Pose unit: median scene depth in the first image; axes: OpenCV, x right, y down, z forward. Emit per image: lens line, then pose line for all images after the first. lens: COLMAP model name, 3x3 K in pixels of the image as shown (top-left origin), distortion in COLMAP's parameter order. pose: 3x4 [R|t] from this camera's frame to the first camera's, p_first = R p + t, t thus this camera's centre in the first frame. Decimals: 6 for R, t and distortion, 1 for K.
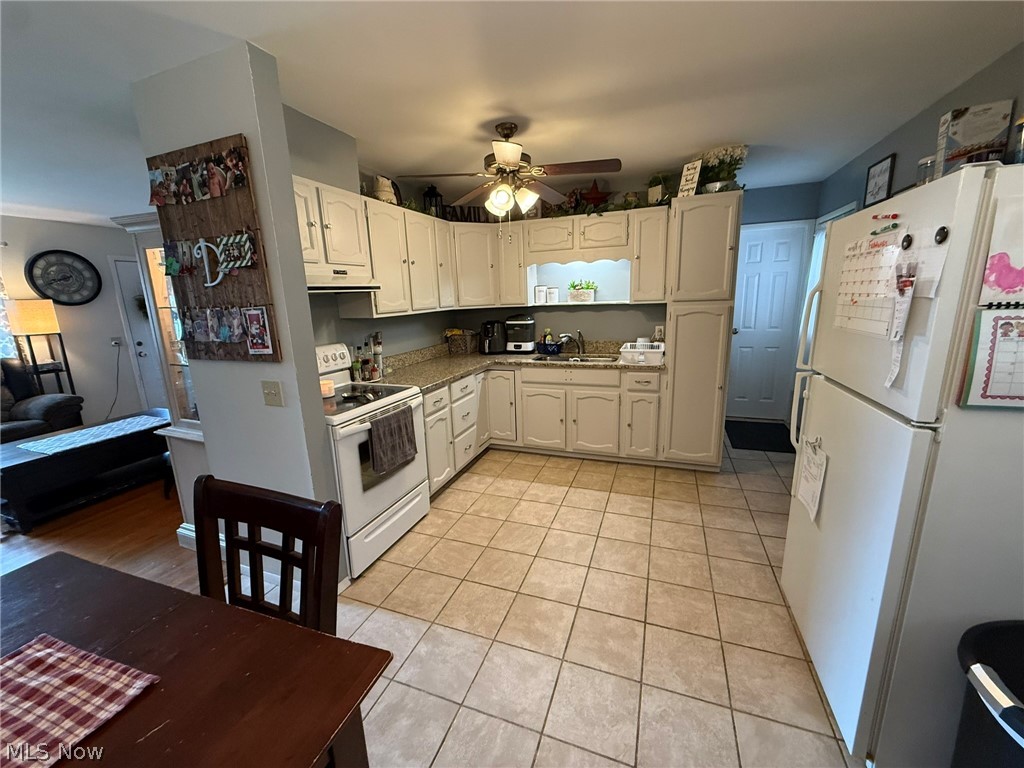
lens RADIAL K [[406.4, 0, 512.0], [0, 406.4, 384.0], [0, 0, 1]] dist [-0.001849, -0.000059]
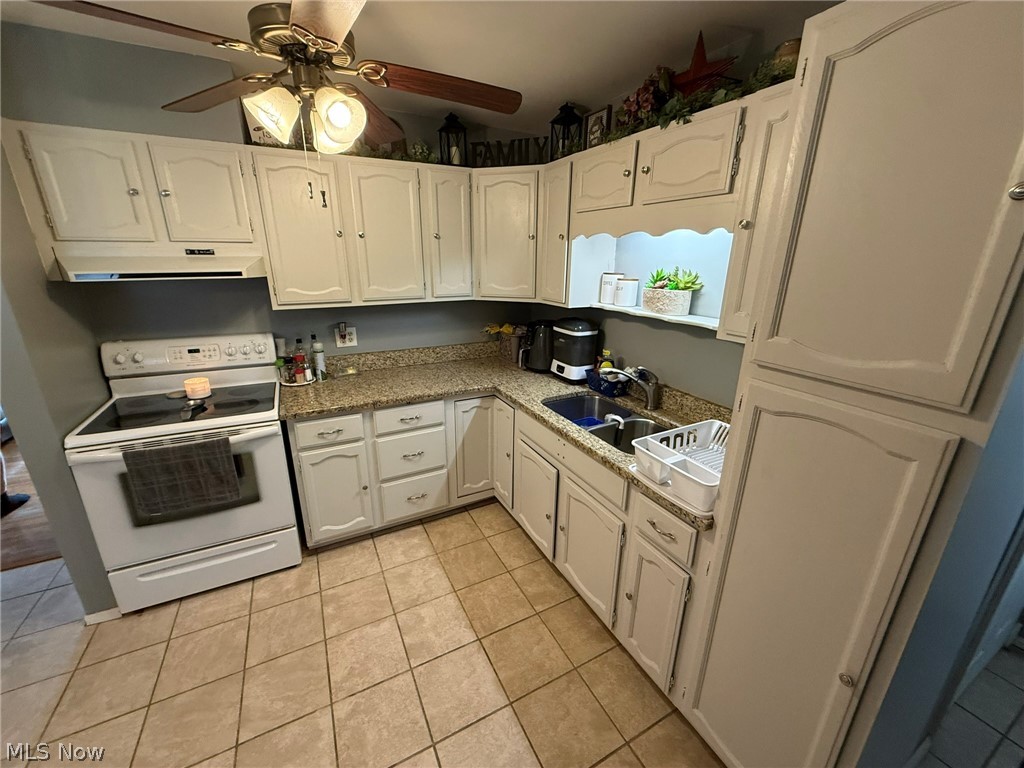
lens RADIAL K [[406.4, 0, 512.0], [0, 406.4, 384.0], [0, 0, 1]] dist [-0.001849, -0.000059]
pose [[0.741156, 0.243368, -0.625667, 0.453089], [-0.178393, 0.969867, 0.165931, -0.203240], [0.647196, -0.011366, 0.762239, 0.602537]]
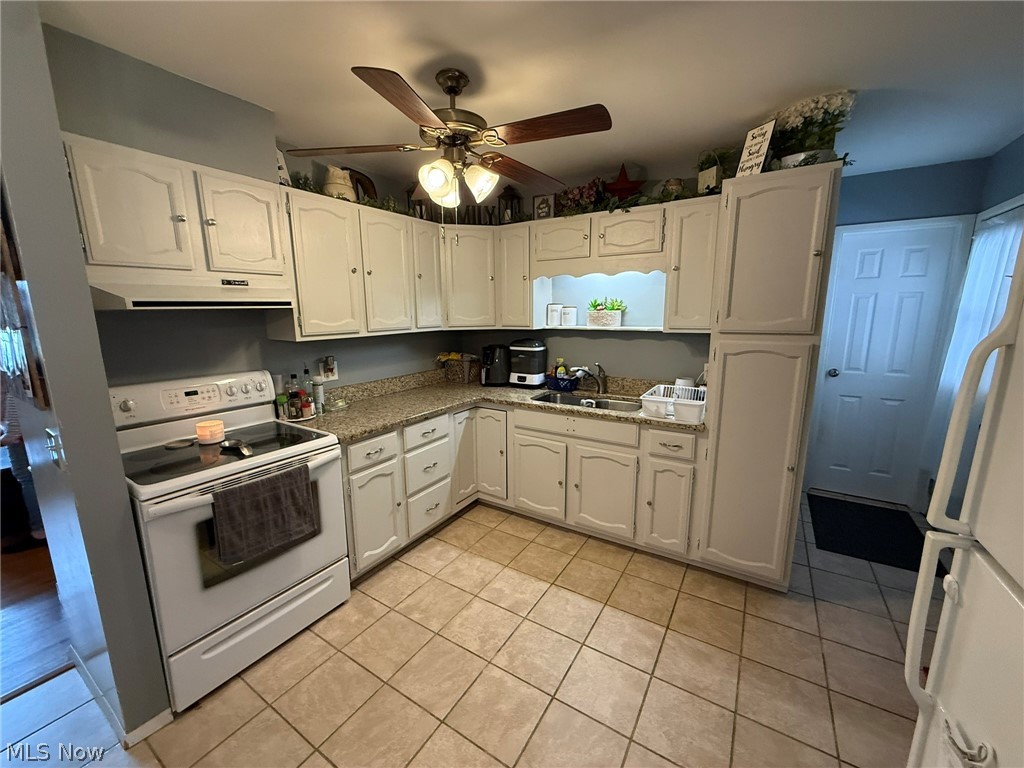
lens RADIAL K [[406.4, 0, 512.0], [0, 406.4, 384.0], [0, 0, 1]] dist [-0.001849, -0.000059]
pose [[0.978842, 0.062074, -0.194976, 0.192578], [-0.068119, 0.997378, -0.024446, -0.077430], [0.192948, 0.037210, 0.980503, 0.272413]]
